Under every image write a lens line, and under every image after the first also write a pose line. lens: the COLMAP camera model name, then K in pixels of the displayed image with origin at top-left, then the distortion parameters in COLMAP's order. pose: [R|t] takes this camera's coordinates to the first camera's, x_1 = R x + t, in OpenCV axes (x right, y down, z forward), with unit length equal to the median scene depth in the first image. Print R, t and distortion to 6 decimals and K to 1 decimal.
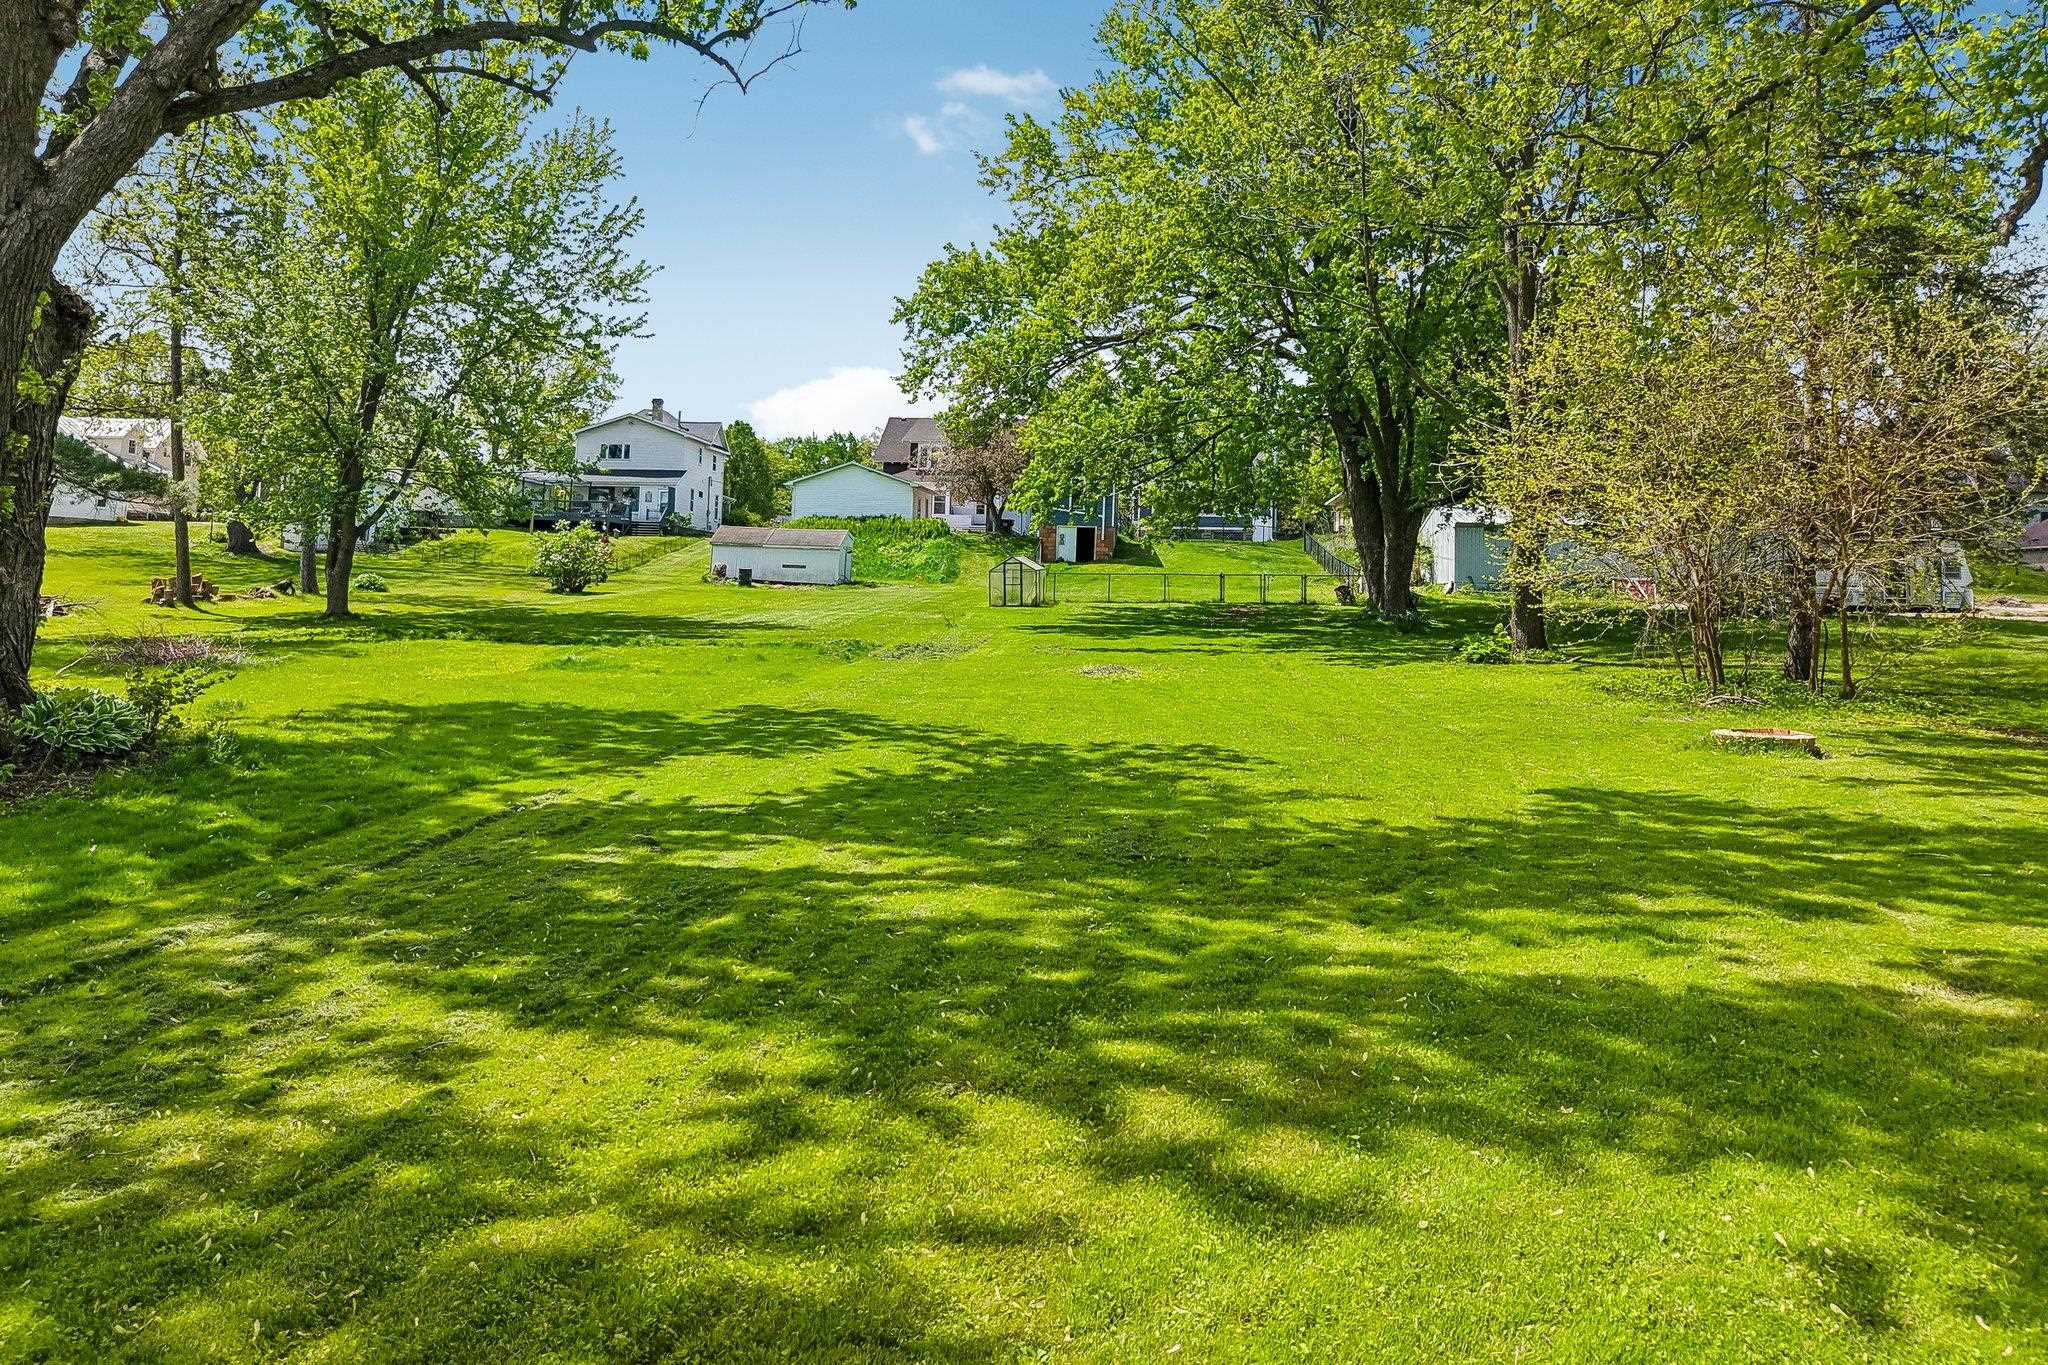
lens RADIAL K [[1434.5, 0, 1027.8], [0, 1434.5, 568.7], [0, 0, 1]] dist [-0.006537, -0.004162]
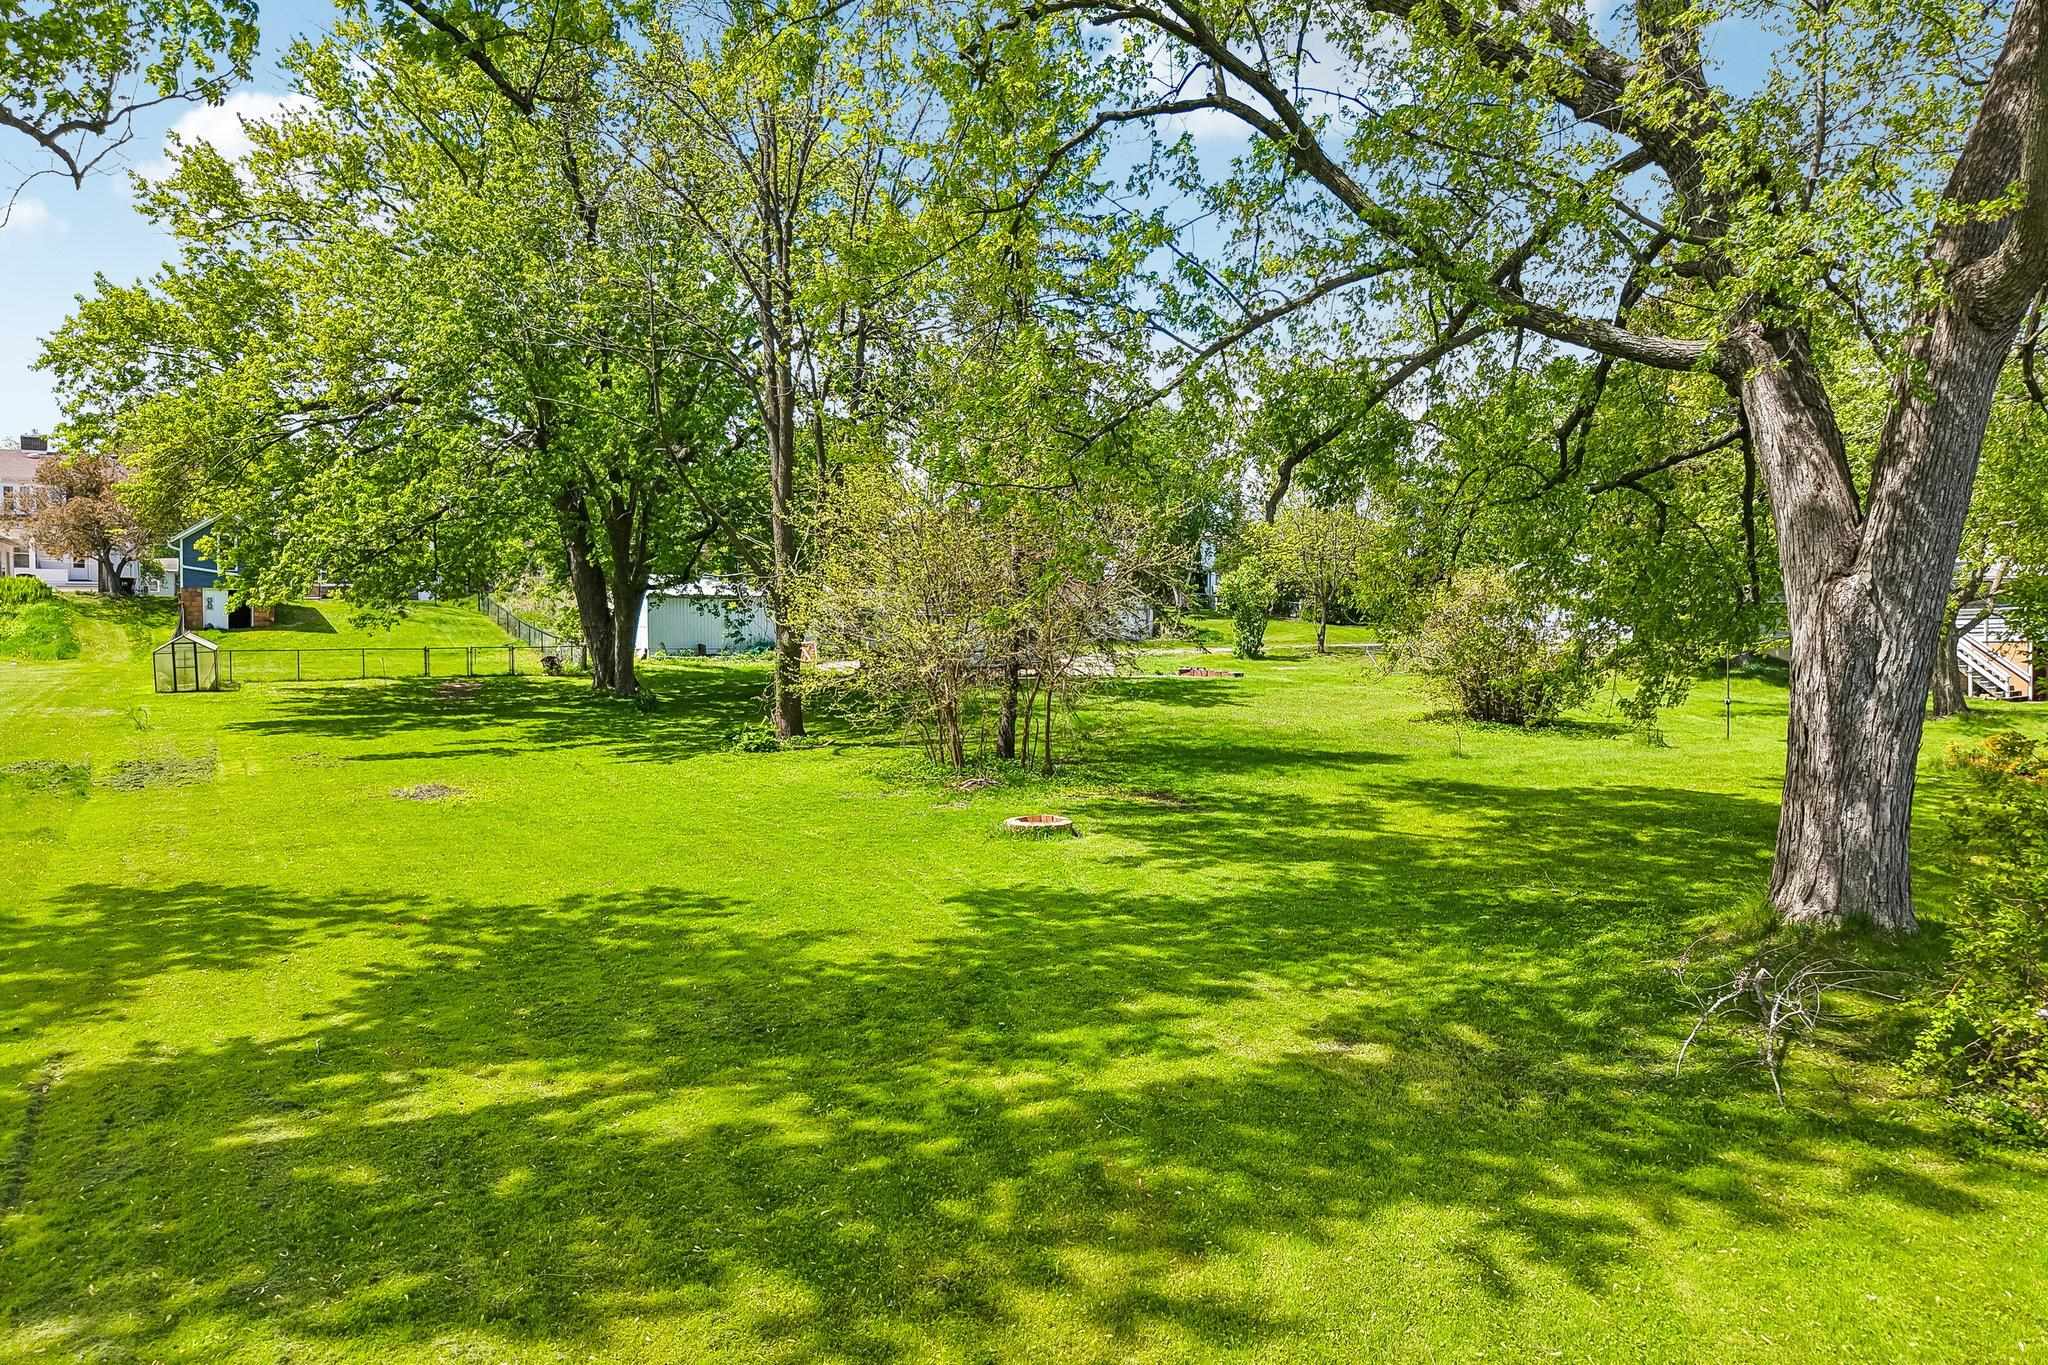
lens RADIAL K [[1382.0, 0, 1024.0], [0, 1382.0, 682.5], [0, 0, 1]] dist [0.009071, 0.006757]
pose [[0.809075, -0.034992, 0.586663, -0.105930], [-0.003687, 0.997904, 0.064605, -0.041377], [-0.587694, -0.054433, 0.807250, -0.008344]]
